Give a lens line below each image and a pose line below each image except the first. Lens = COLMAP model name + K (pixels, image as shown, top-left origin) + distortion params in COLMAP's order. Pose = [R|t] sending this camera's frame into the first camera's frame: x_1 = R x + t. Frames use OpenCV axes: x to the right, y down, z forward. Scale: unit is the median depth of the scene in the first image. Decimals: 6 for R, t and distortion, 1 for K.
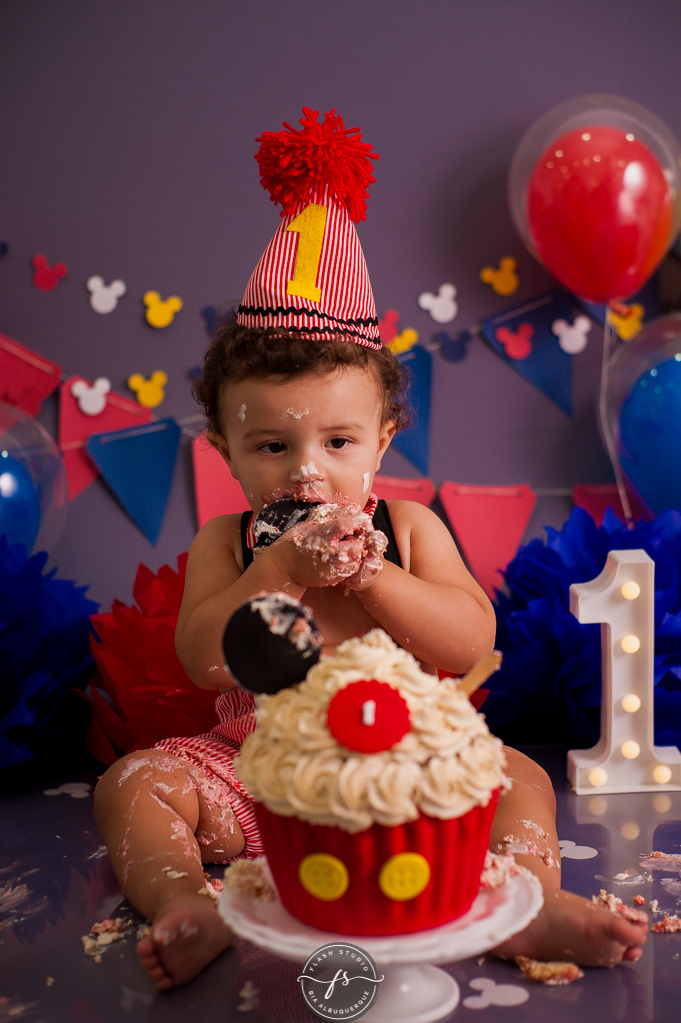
lens RADIAL K [[1594.6, 0, 339.4], [0, 1594.6, 476.1], [0, 0, 1]] dist [-0.049413, -0.075845]
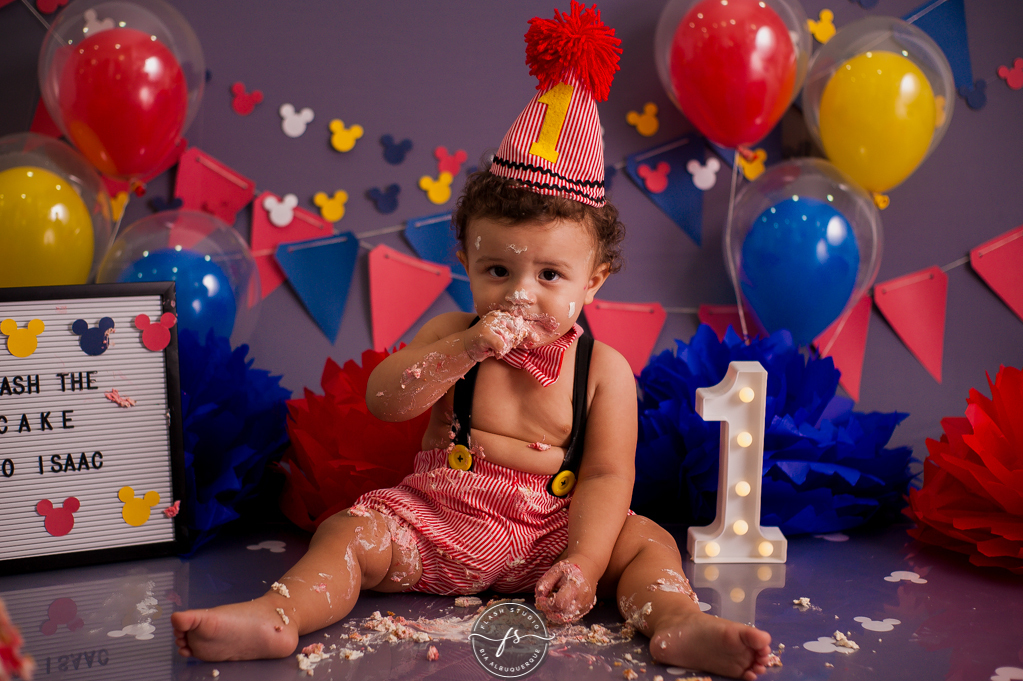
lens RADIAL K [[1572.1, 0, 510.5], [0, 1572.1, 343.0], [0, 0, 1]] dist [-0.033217, -0.031744]
pose [[0.998685, 0.038379, 0.033997, -0.027879], [-0.039615, 0.998549, 0.036483, -0.002824], [-0.032547, -0.037781, 0.998756, -0.134748]]
